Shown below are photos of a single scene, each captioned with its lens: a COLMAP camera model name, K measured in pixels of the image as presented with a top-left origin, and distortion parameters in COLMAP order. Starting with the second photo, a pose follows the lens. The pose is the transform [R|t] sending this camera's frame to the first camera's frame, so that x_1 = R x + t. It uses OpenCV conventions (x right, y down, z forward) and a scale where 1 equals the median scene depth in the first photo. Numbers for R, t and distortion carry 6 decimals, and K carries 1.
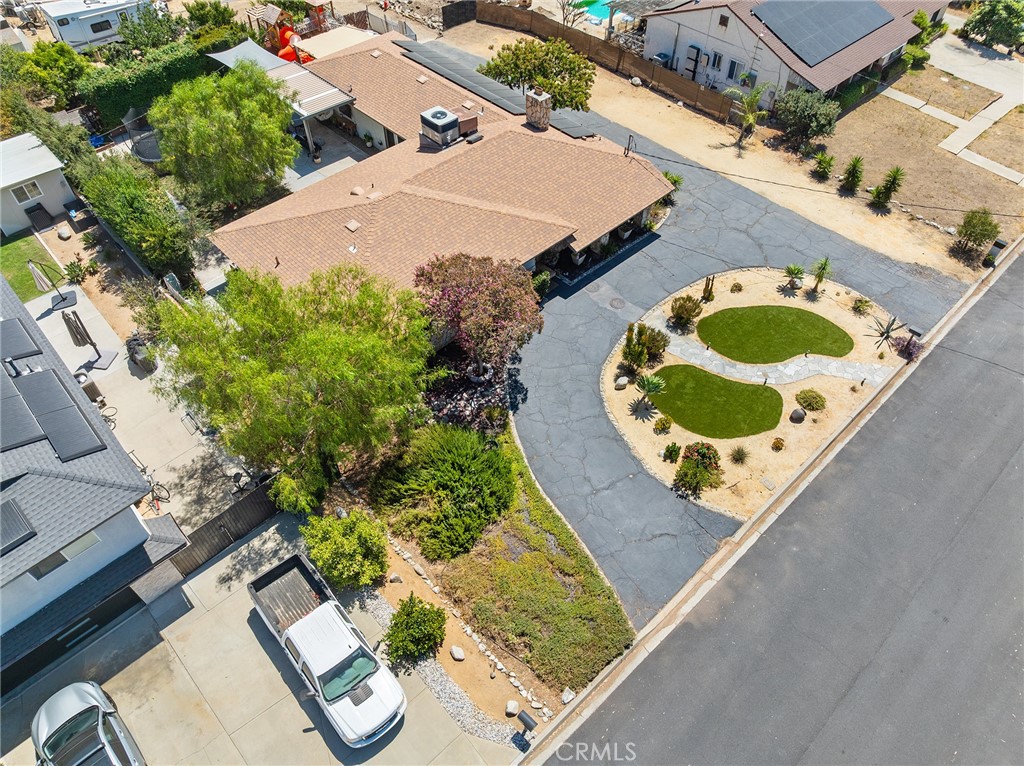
lens RADIAL K [[719.9, 0, 512.0], [0, 719.9, 383.0], [0, 0, 1]] dist [-0.025652, -0.002461]
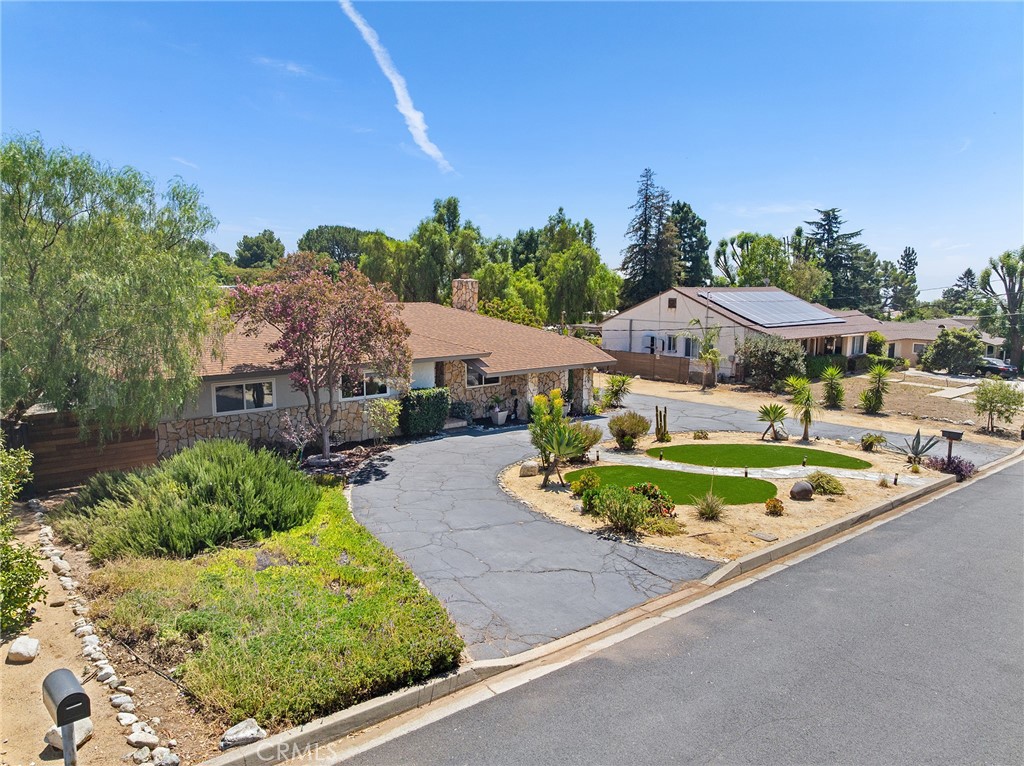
lens RADIAL K [[719.9, 0, 512.0], [0, 719.9, 383.0], [0, 0, 1]] dist [-0.025652, -0.002461]
pose [[0.999065, 0.019526, -0.038575, 0.164696], [-0.040248, 0.745940, -0.664796, 0.398069], [0.015794, 0.665726, 0.746029, 0.458047]]
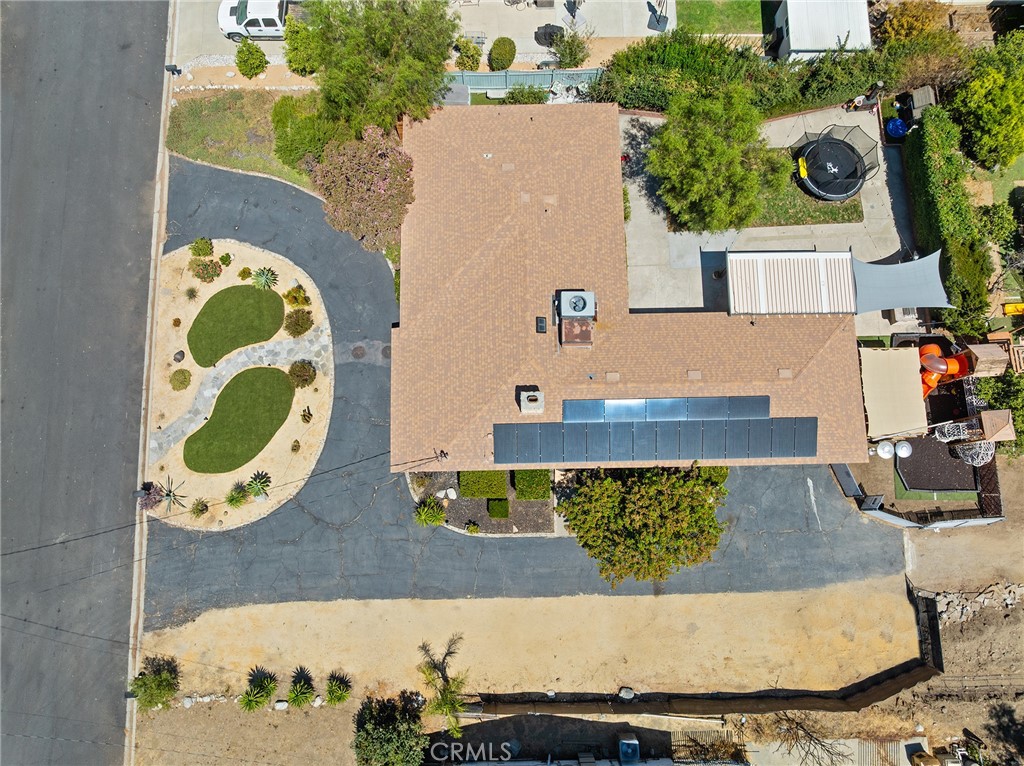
lens RADIAL K [[719.9, 0, 512.0], [0, 719.9, 383.0], [0, 0, 1]] dist [-0.025652, -0.002461]
pose [[-0.675882, 0.724791, -0.133647, 0.194536], [-0.555727, -0.382076, 0.738367, -1.276805], [0.484098, 0.573320, 0.661024, 0.450307]]
